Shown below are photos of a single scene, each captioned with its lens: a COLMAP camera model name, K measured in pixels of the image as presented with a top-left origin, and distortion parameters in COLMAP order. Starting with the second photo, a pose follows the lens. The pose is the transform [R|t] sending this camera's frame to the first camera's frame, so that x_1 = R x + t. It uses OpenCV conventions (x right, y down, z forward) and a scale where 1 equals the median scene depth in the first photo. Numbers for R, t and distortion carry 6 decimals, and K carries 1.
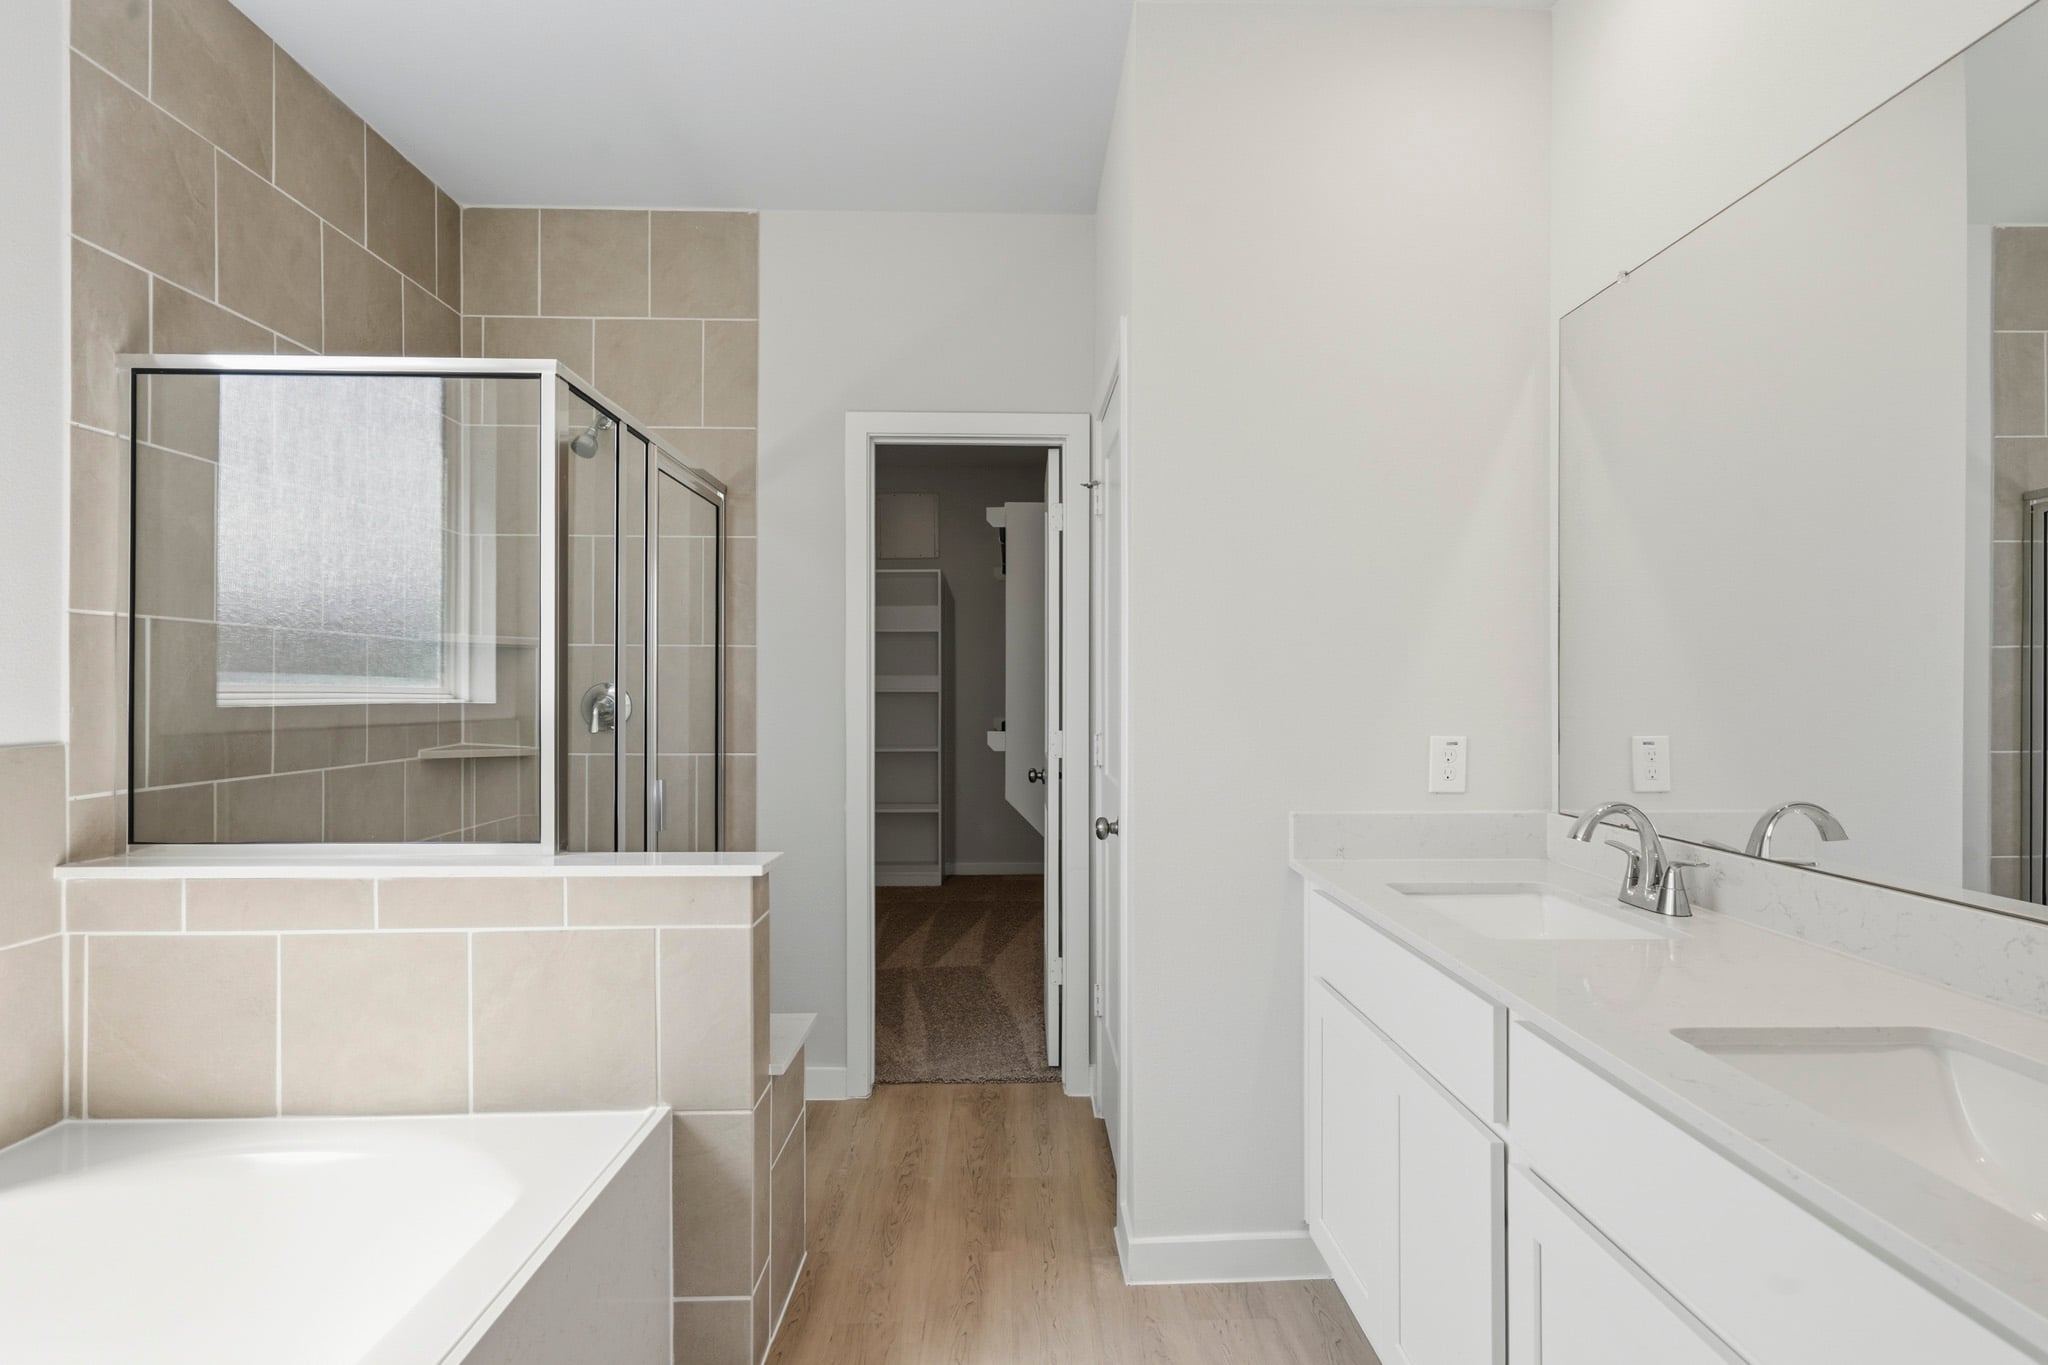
lens RADIAL K [[1035.8, 0, 1041.6], [0, 1035.8, 682.2], [0, 0, 1]] dist [0.004690, 0.000609]
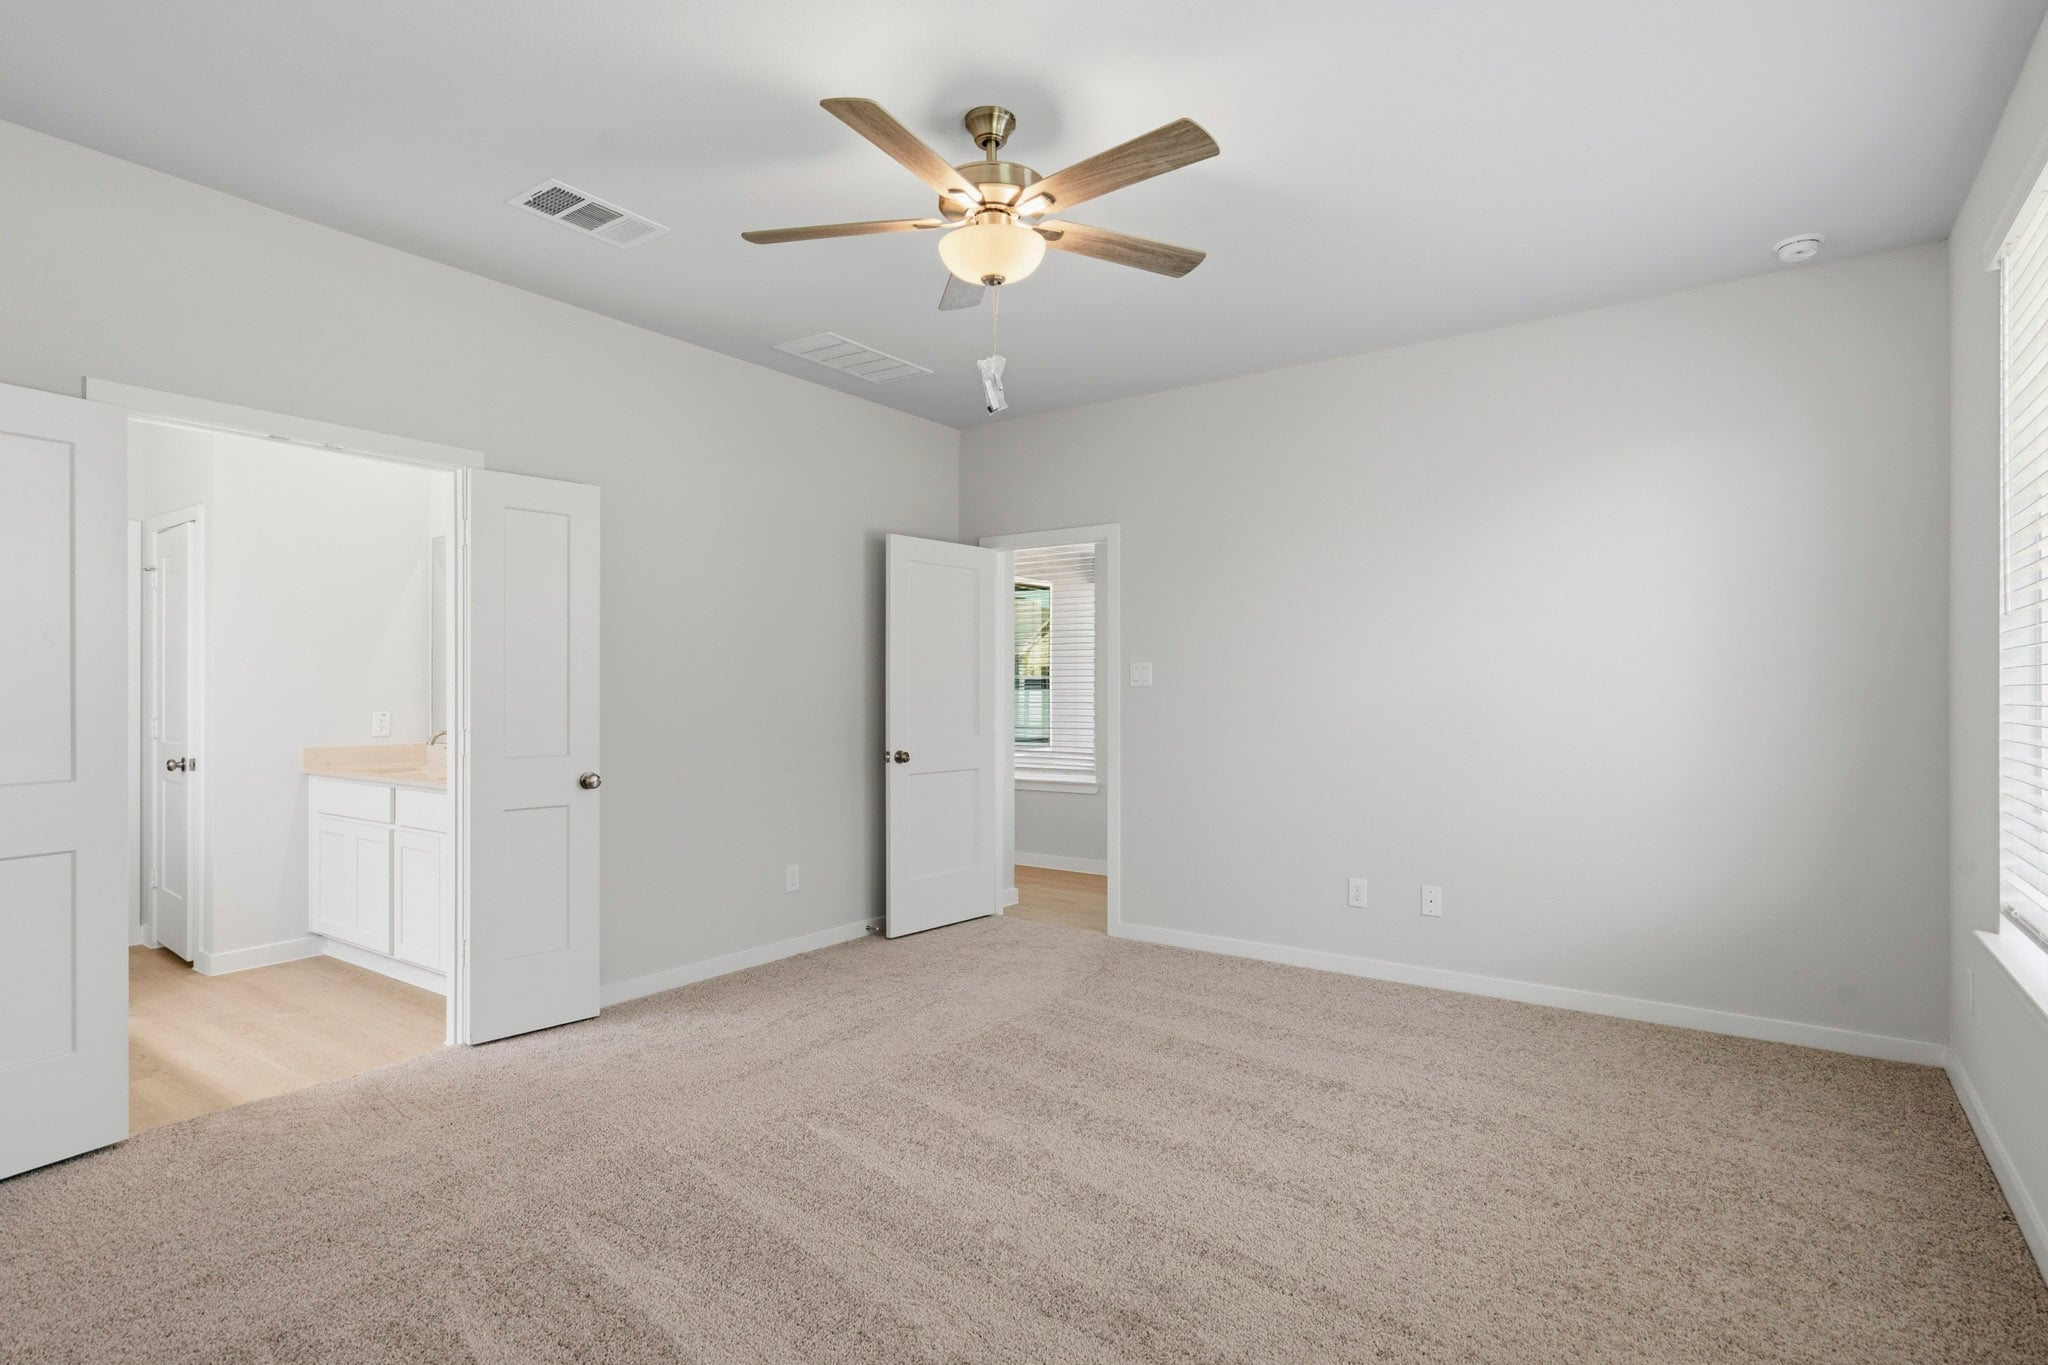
lens RADIAL K [[1035.8, 0, 1041.6], [0, 1035.8, 682.2], [0, 0, 1]] dist [0.004690, 0.000609]
pose [[0.611597, 0.001455, 0.791168, -0.536055], [0.003151, 0.999986, -0.004275, 0.002147], [-0.791163, 0.005107, 0.611584, -1.577869]]
